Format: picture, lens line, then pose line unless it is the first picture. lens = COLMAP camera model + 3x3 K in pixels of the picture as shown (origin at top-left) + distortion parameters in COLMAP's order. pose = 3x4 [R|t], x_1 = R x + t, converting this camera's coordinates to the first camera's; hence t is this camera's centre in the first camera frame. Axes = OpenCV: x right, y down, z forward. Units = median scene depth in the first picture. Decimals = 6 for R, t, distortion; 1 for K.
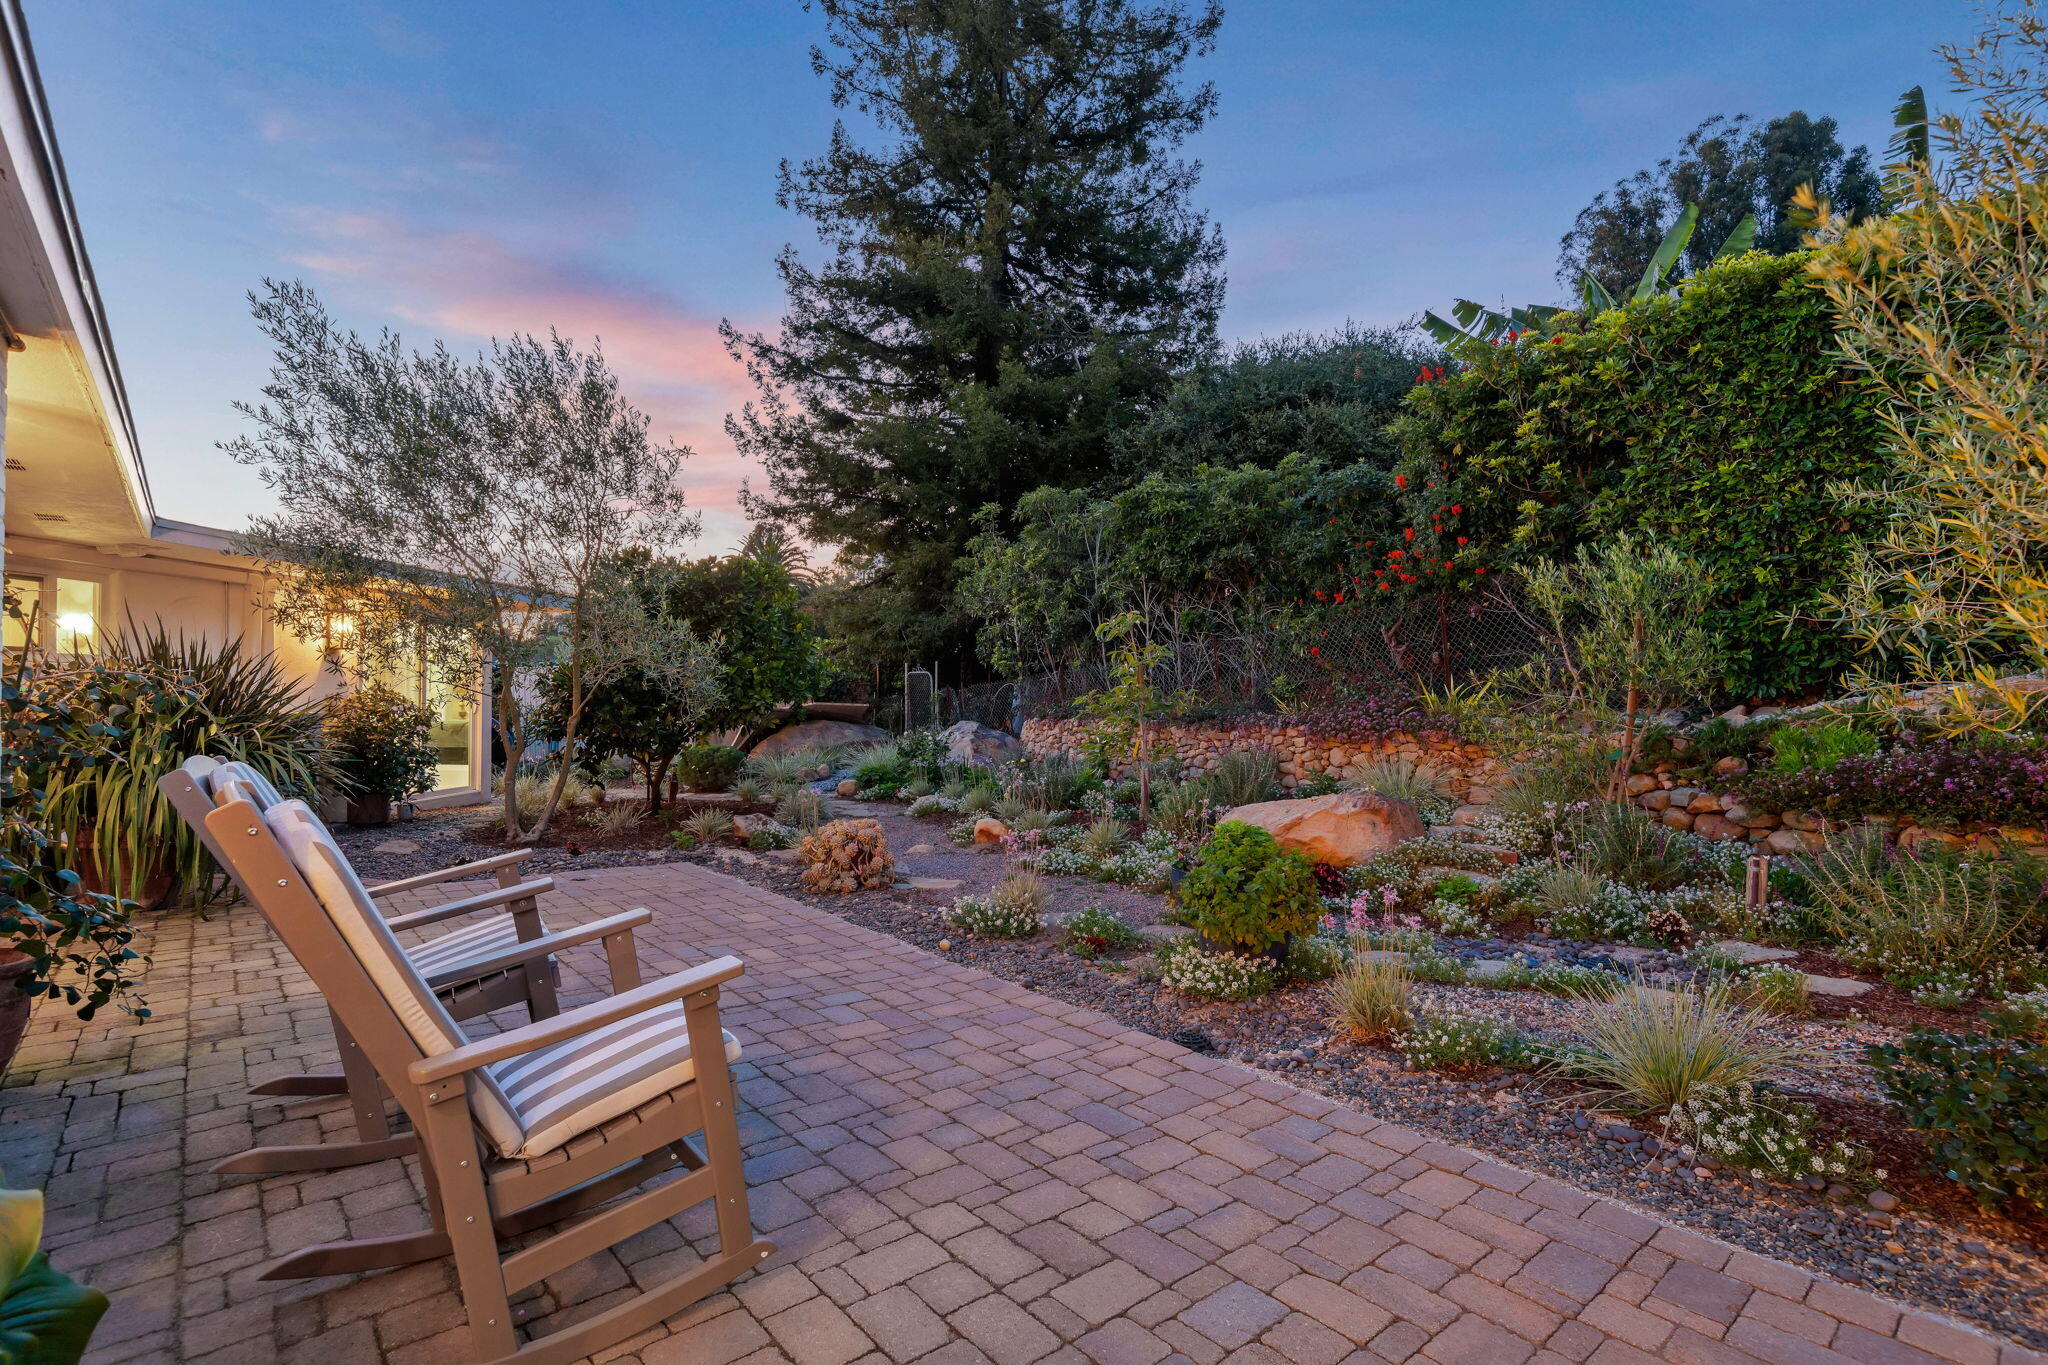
lens RADIAL K [[943.1, 0, 1016.2], [0, 943.1, 678.6], [0, 0, 1]] dist [-0.009124, -0.001301]
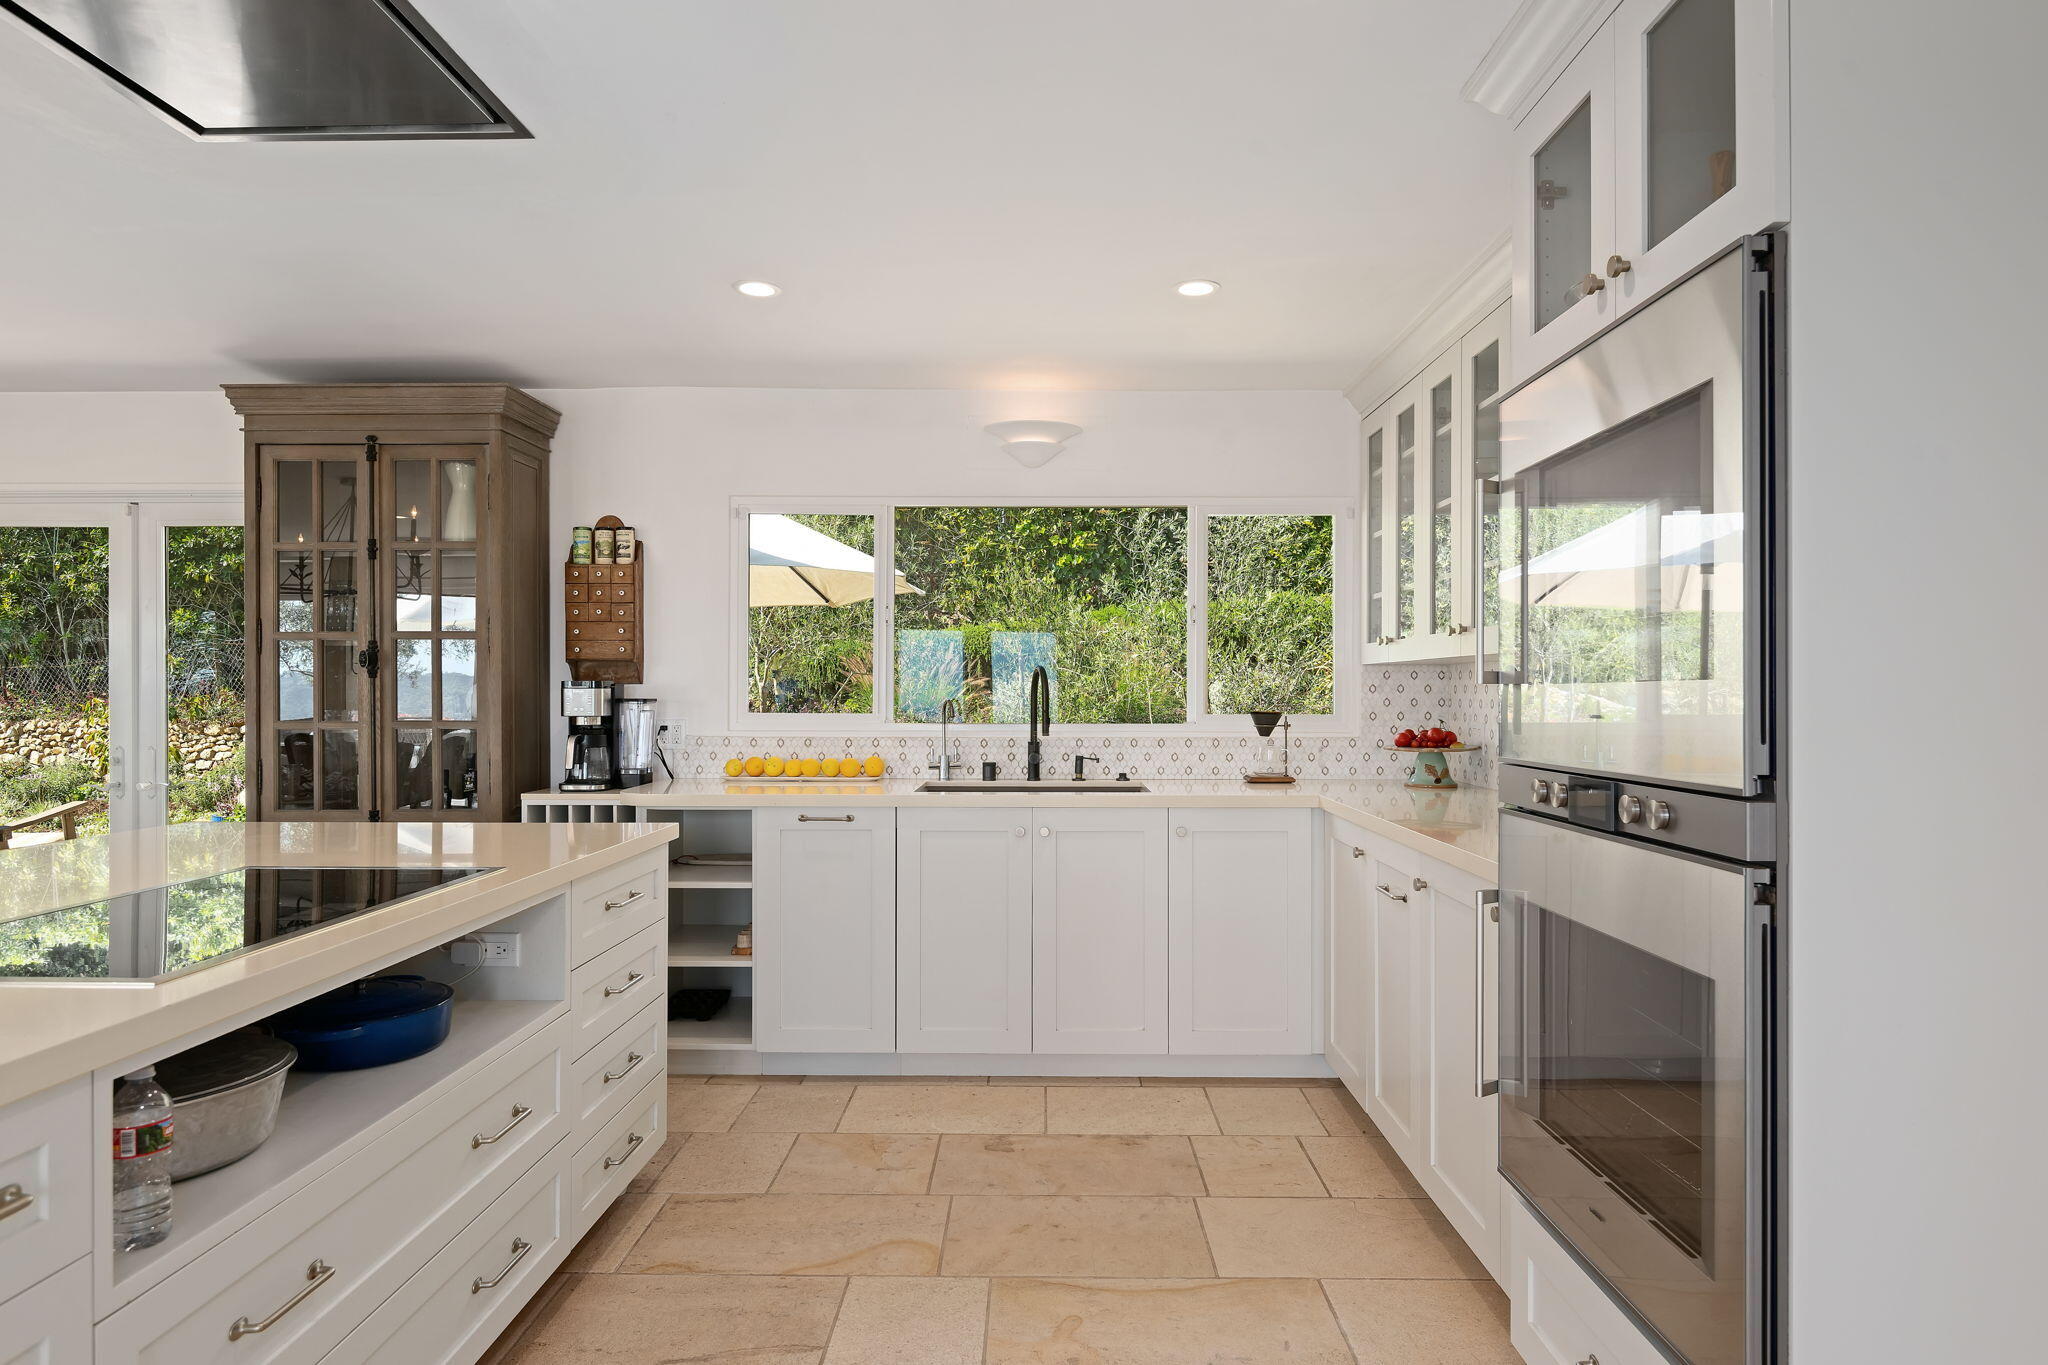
lens RADIAL K [[1179.9, 0, 1026.0], [0, 1179.9, 691.4], [0, 0, 1]] dist [0.004985, 0.000415]
pose [[0.674835, -0.003460, 0.737961, -0.492781], [-0.013396, 0.999767, 0.016937, -0.064815], [-0.737847, -0.021316, 0.674631, -1.774686]]
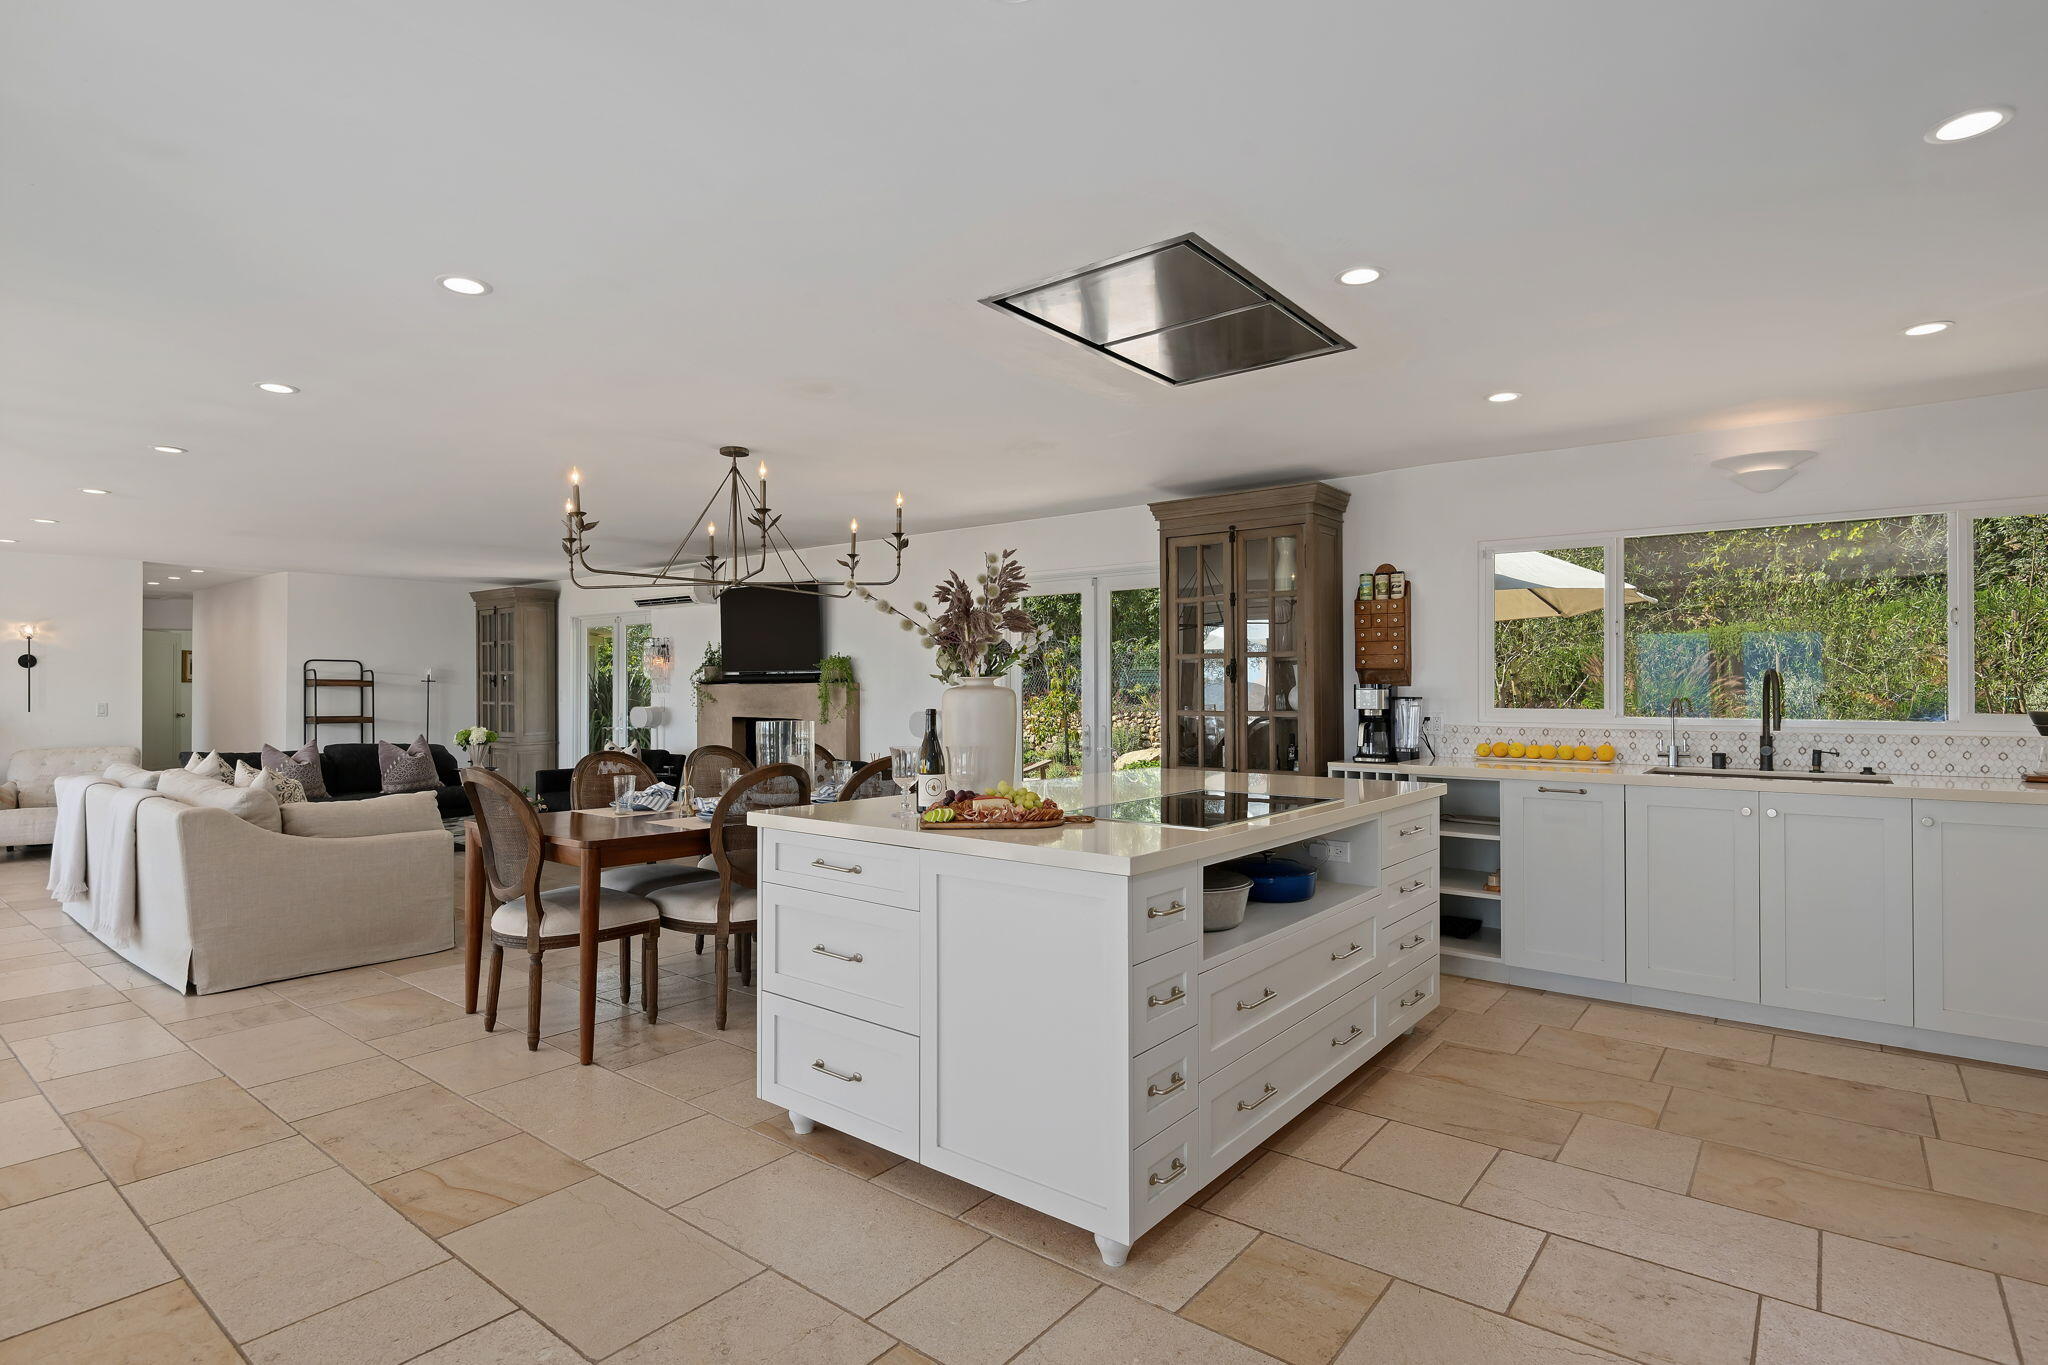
lens RADIAL K [[1014.2, 0, 1016.8], [0, 1014.2, 676.2], [0, 0, 1]] dist [-0.008793, -0.004460]
pose [[0.985923, -0.000707, 0.167196, -0.646855], [-0.000431, 0.999977, 0.006768, -0.069674], [-0.167197, -0.006745, 0.985901, -1.972886]]
